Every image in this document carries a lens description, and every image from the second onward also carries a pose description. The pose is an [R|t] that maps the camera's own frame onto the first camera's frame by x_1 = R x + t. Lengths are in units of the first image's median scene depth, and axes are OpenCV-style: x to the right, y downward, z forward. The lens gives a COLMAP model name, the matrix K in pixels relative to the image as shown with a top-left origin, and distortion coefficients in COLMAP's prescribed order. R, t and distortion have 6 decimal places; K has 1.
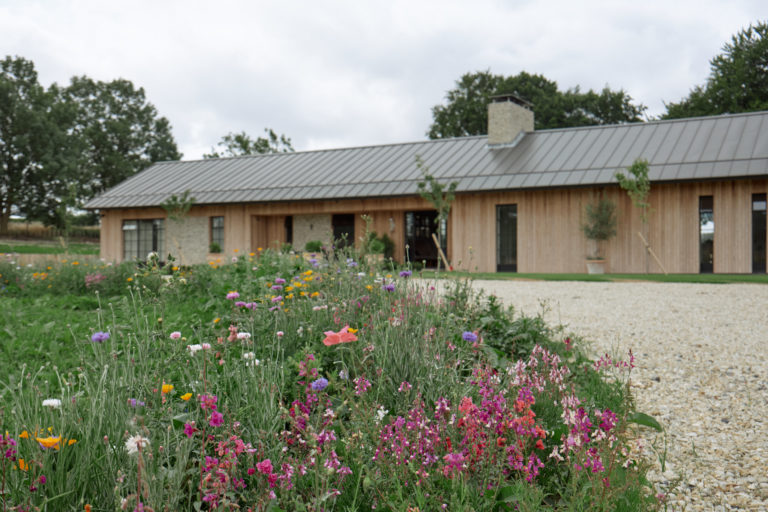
lens RADIAL K [[839.3, 0, 355.7], [0, 839.3, 279.8], [0, 0, 1]] dist [-0.006538, 0.032875]
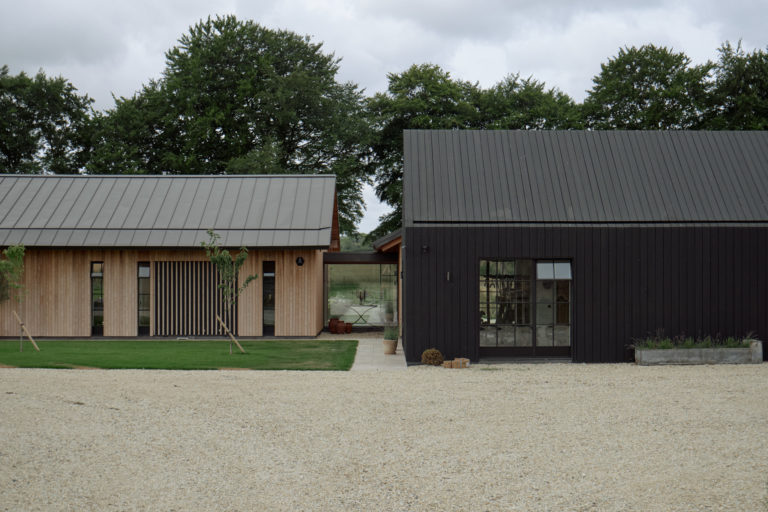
lens RADIAL K [[1253.4, 0, 428.3], [0, 1253.4, 269.4], [0, 0, 1]] dist [0.004703, 0.077619]
pose [[0.847726, 0.007935, 0.530375, -0.025209], [-0.002833, 0.999942, -0.010432, -0.033545], [-0.530427, 0.007341, 0.847699, -0.235093]]
